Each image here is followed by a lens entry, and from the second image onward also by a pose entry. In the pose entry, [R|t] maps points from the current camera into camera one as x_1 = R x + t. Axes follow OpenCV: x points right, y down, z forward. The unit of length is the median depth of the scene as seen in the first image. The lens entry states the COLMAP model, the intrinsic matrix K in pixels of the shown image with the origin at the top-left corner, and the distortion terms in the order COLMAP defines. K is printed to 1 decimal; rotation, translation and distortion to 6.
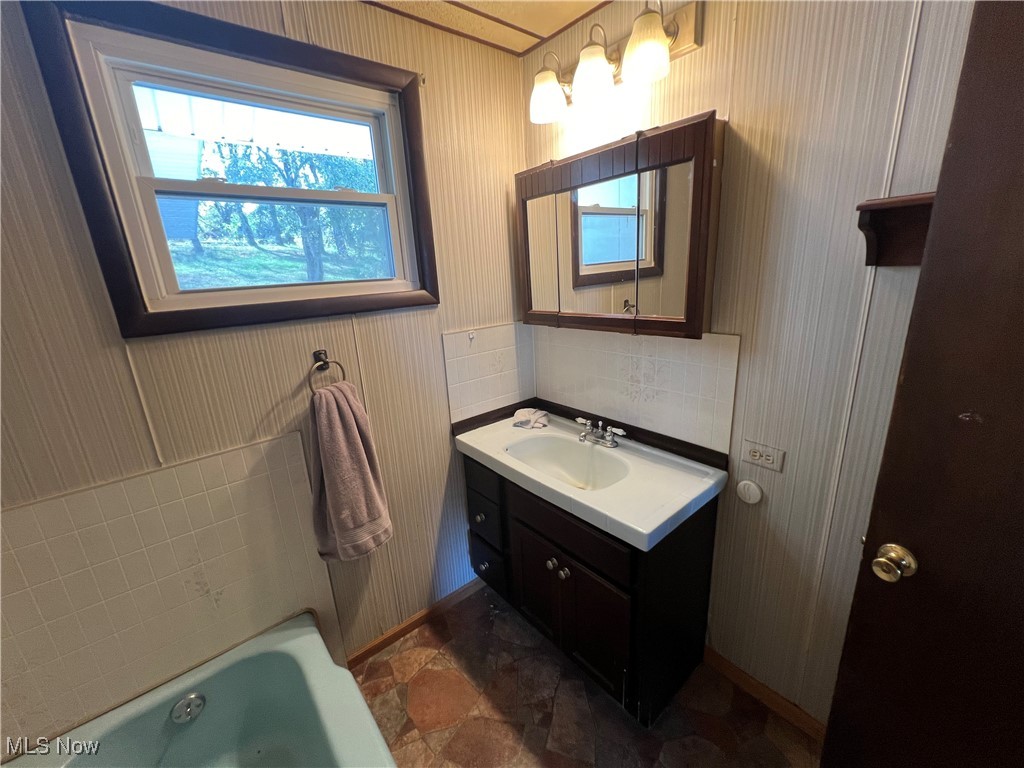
lens RADIAL K [[409.5, 0, 512.0], [0, 409.5, 384.0], [0, 0, 1]] dist [0.001744, -0.000061]
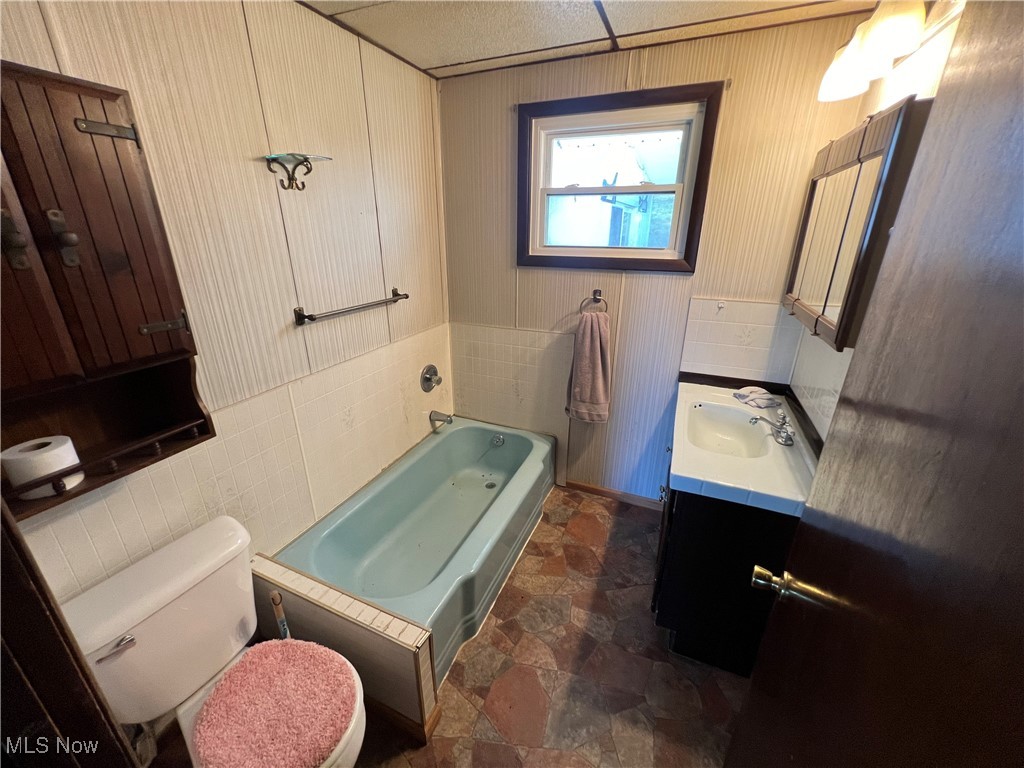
lens RADIAL K [[409.5, 0, 512.0], [0, 409.5, 384.0], [0, 0, 1]] dist [0.001744, -0.000061]
pose [[0.459943, 0.371735, -0.806391, 0.761592], [-0.268074, 0.923907, 0.273006, -0.083001], [0.846516, 0.090605, 0.524597, -0.091330]]
